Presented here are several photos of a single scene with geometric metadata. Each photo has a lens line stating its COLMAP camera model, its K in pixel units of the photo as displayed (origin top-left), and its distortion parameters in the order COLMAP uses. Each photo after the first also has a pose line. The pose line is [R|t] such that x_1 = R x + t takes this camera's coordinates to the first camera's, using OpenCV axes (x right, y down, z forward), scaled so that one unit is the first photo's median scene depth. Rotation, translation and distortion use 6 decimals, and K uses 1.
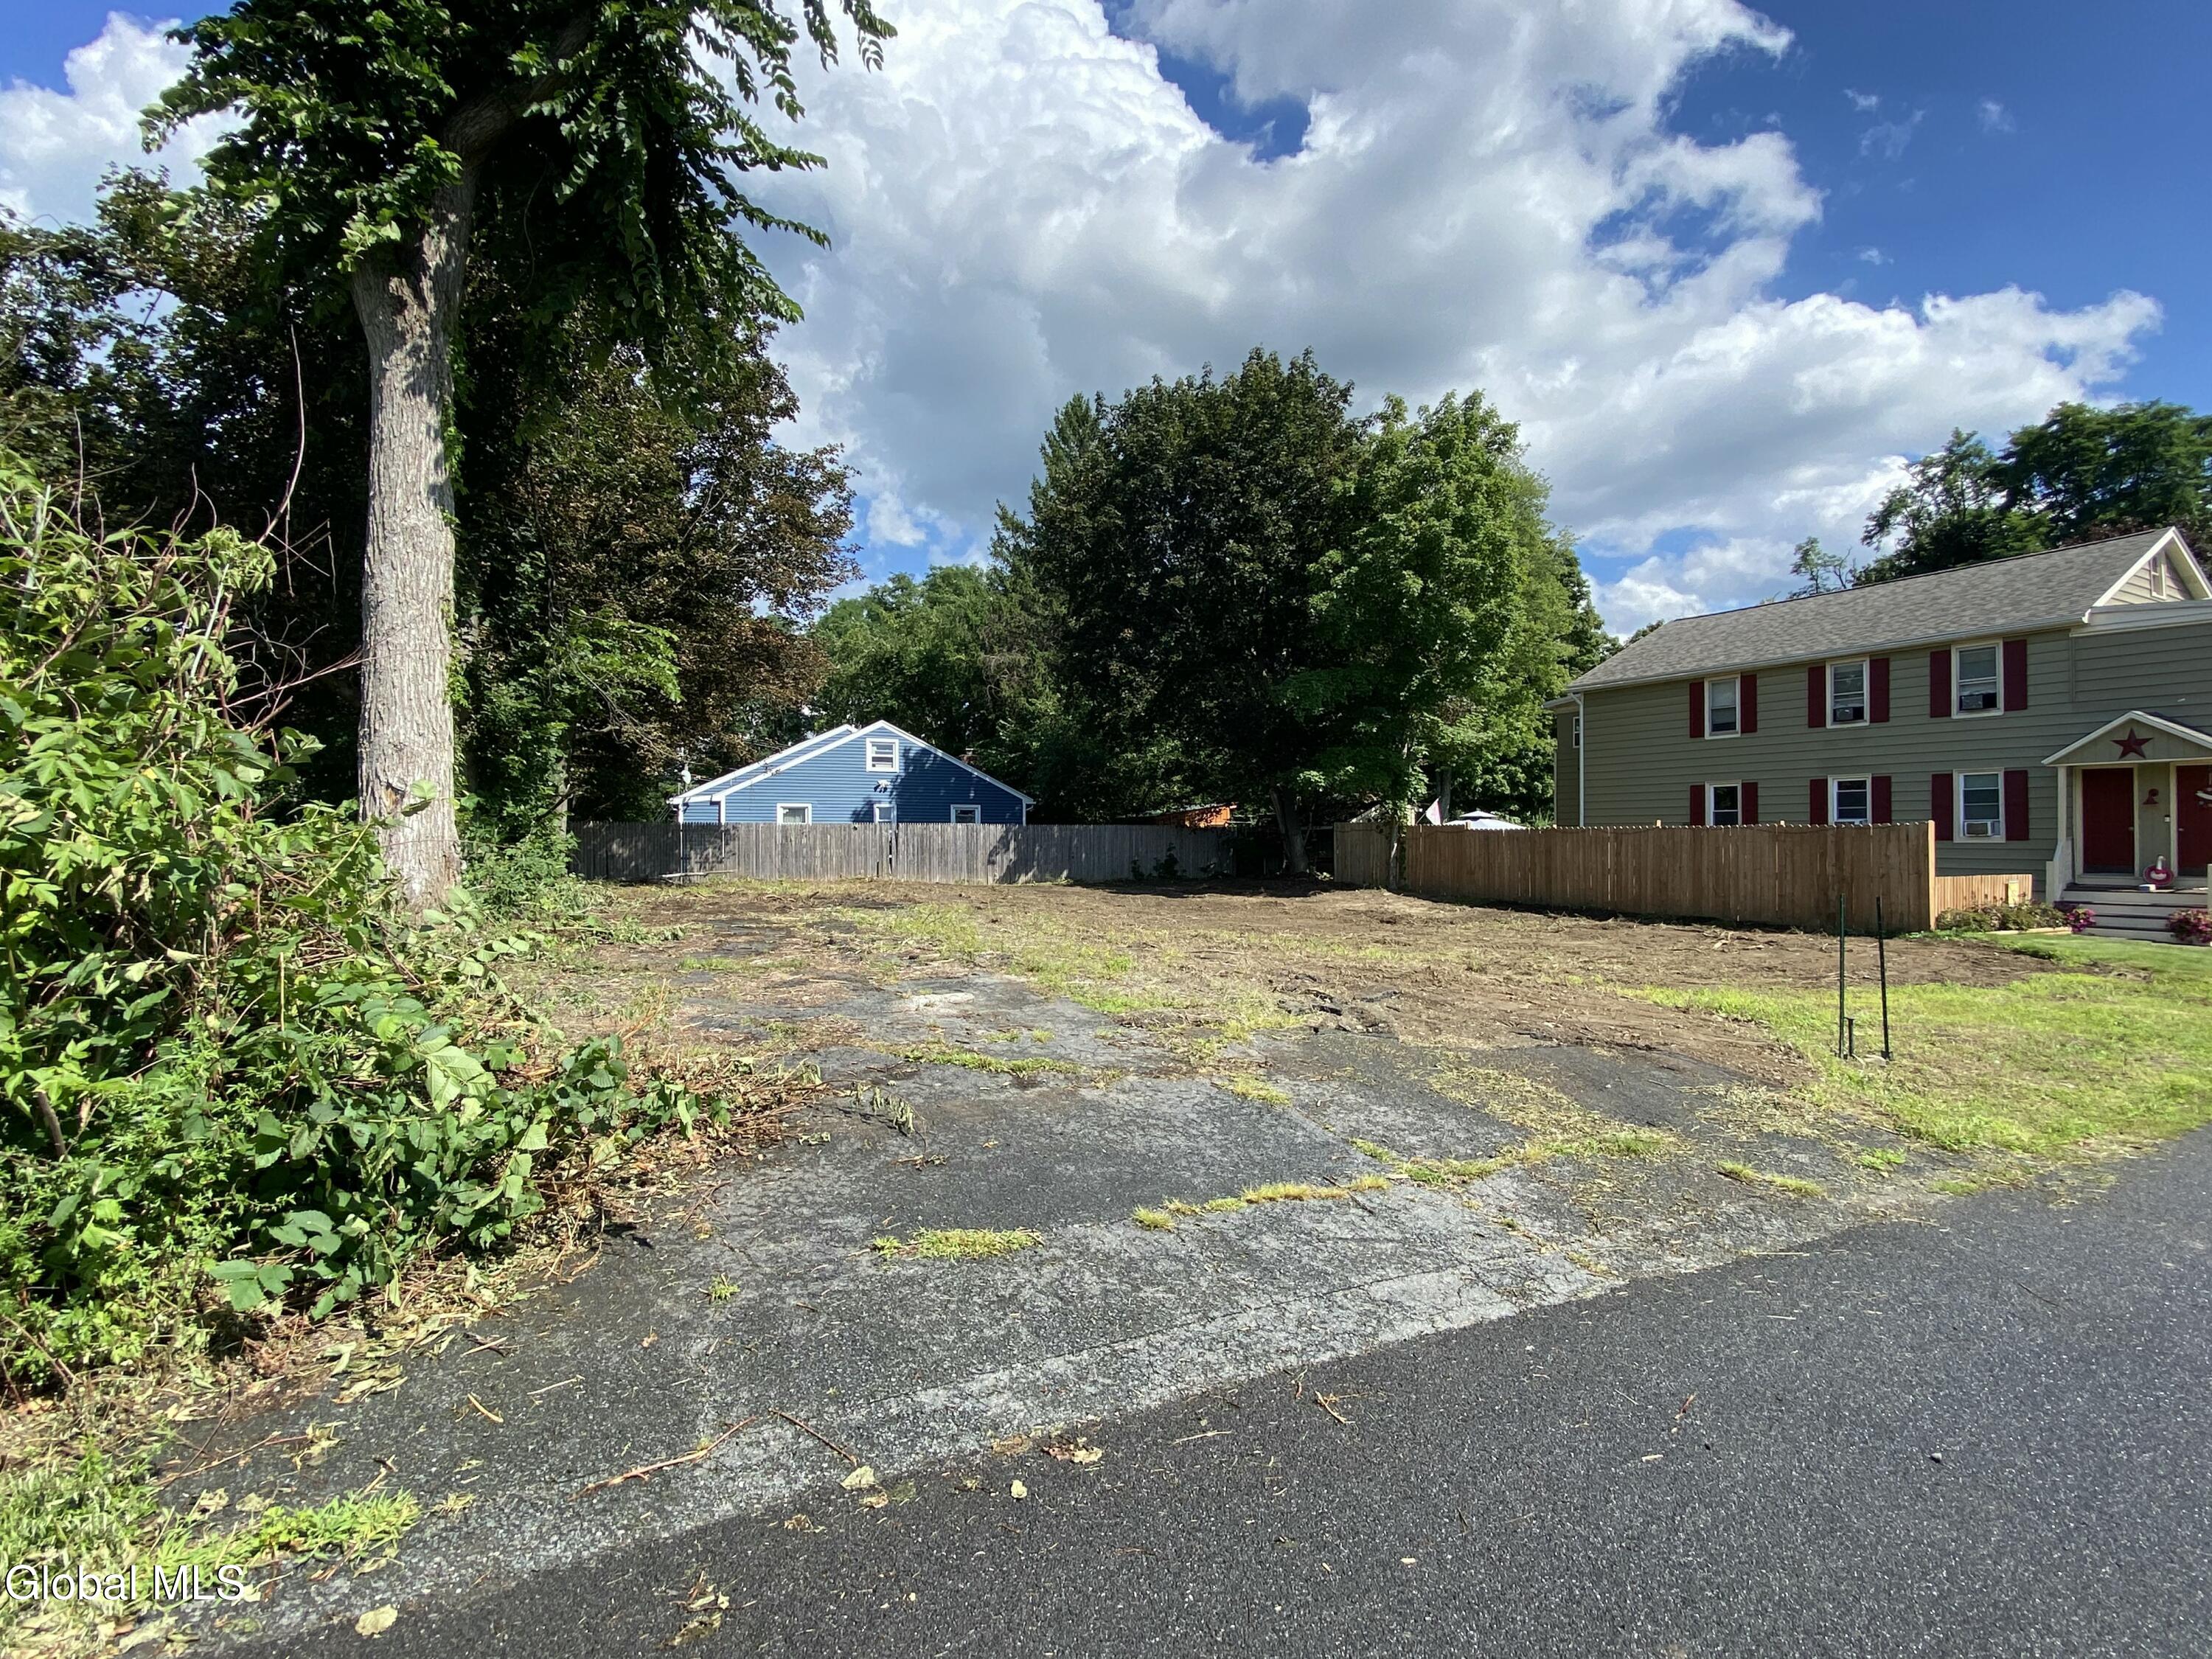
lens RADIAL K [[1074.8, 0, 1106.0], [0, 1074.8, 829.5], [0, 0, 1]] dist [0.044175, -0.036123]
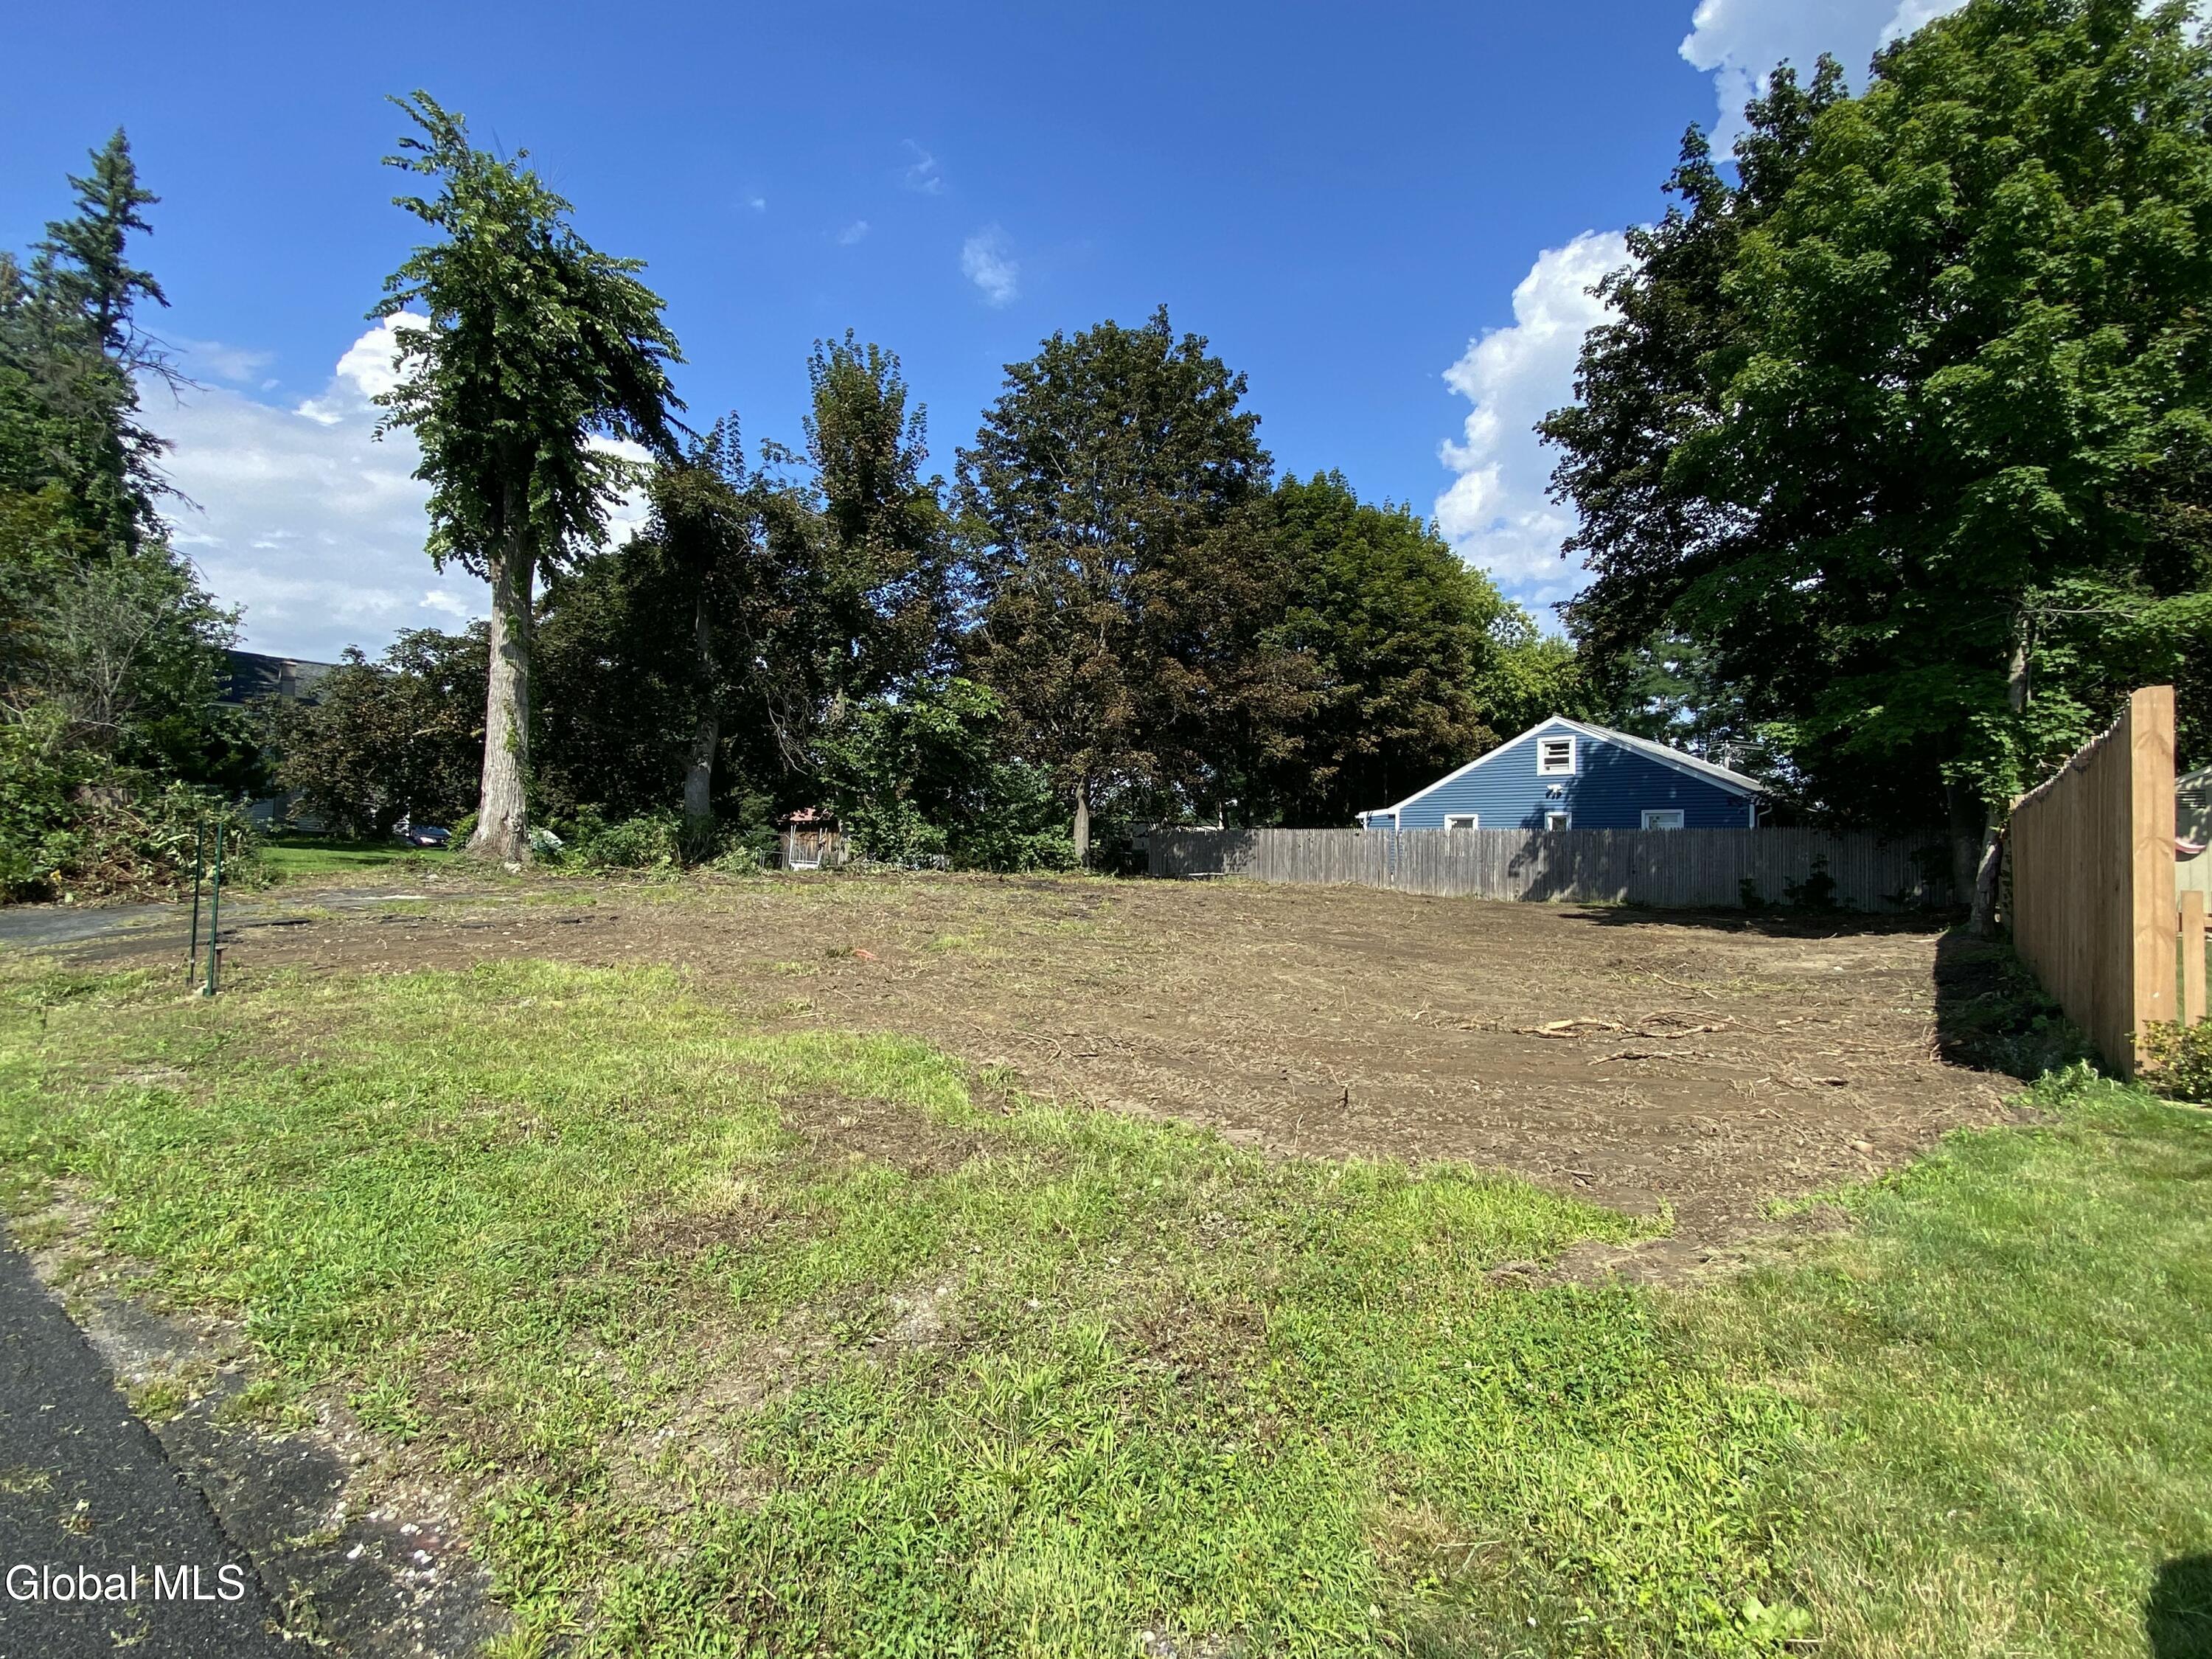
lens RADIAL K [[1074.8, 0, 1106.0], [0, 1074.8, 829.5], [0, 0, 1]] dist [0.044175, -0.036123]
pose [[0.394966, -0.018991, -0.918499, 0.533891], [-0.013553, 0.999557, -0.026495, 0.022292], [0.918596, 0.022913, 0.394534, 0.380924]]
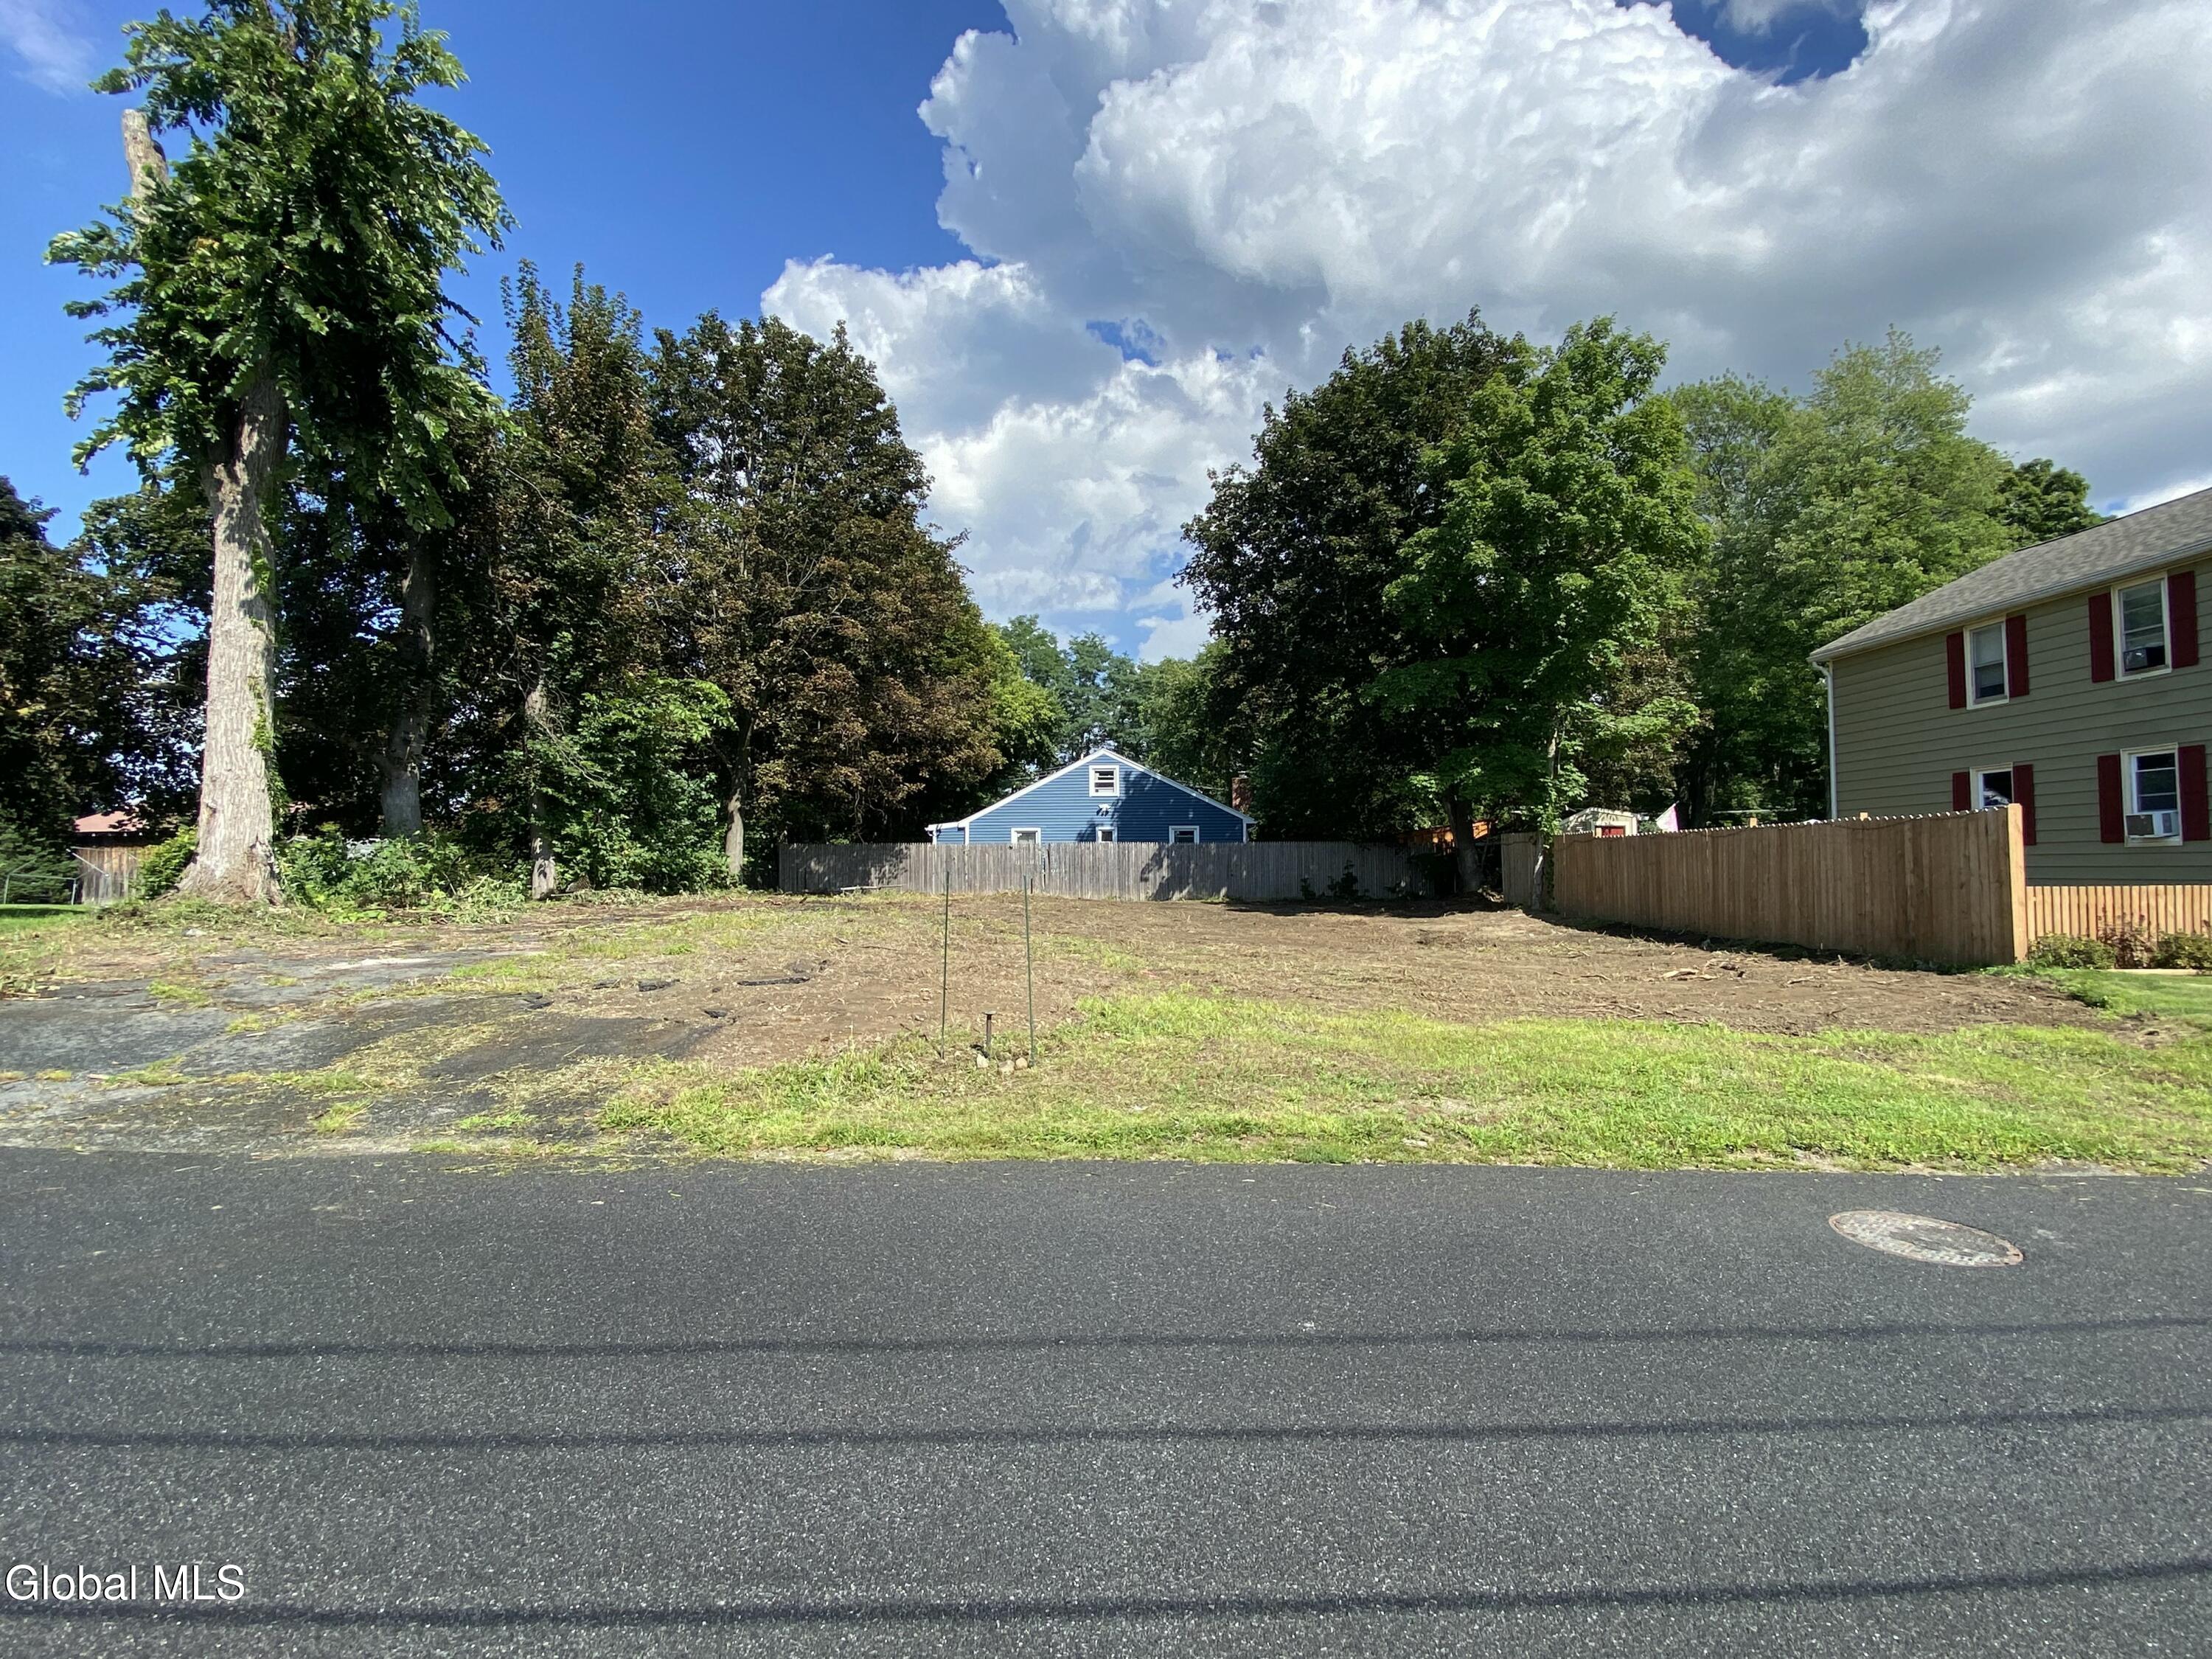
lens RADIAL K [[1059.7, 0, 1106.0], [0, 1059.7, 829.5], [0, 0, 1]] dist [0.019481, -0.026929]
pose [[0.885618, -0.021535, -0.463914, 0.330141], [0.008080, 0.999488, -0.030972, 0.013936], [0.464344, 0.023681, 0.885339, 0.088122]]
